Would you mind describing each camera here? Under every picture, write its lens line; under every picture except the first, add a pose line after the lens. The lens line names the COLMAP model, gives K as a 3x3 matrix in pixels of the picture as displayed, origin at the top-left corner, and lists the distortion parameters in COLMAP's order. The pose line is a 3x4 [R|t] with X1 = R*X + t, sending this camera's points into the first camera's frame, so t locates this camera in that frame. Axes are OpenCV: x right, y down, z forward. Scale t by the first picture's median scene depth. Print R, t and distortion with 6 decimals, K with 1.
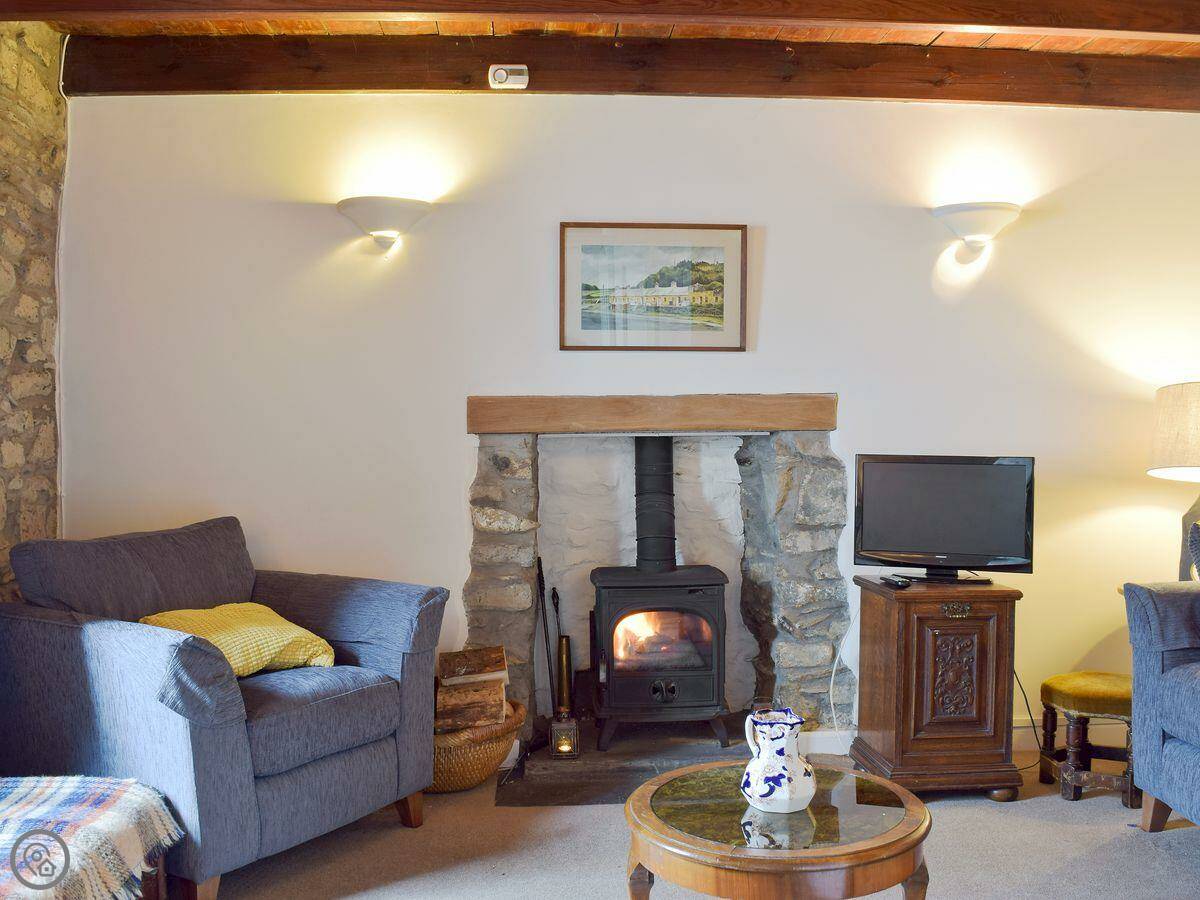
lens RADIAL K [[1117.4, 0, 600.0], [0, 1117.4, 450.0], [0, 0, 1]] dist [-0.105483, 0.017558]
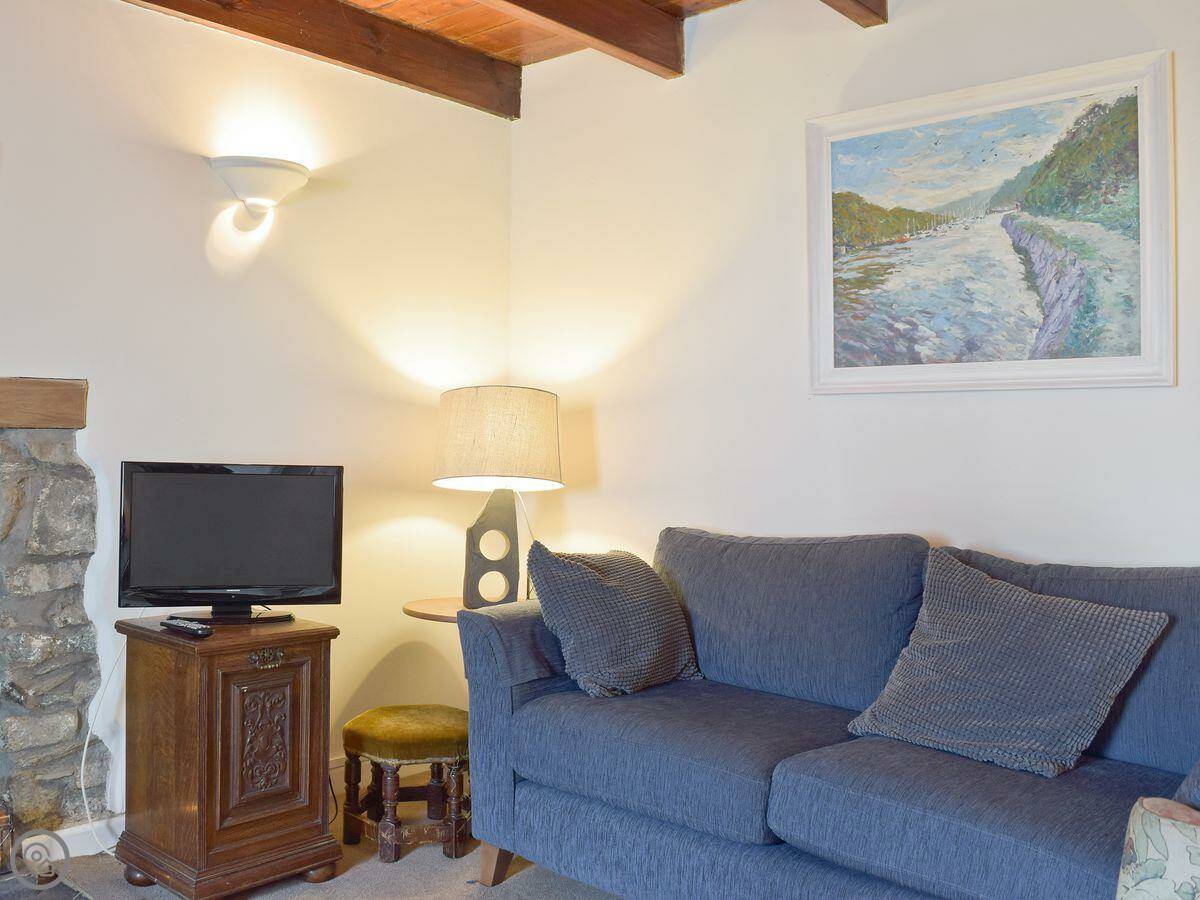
lens RADIAL K [[1117.4, 0, 600.0], [0, 1117.4, 450.0], [0, 0, 1]] dist [-0.105483, 0.017558]
pose [[0.721437, 0.008971, 0.692422, -0.052280], [-0.011552, 0.999933, -0.000919, -0.007184], [-0.692383, -0.007336, 0.721493, 0.238375]]
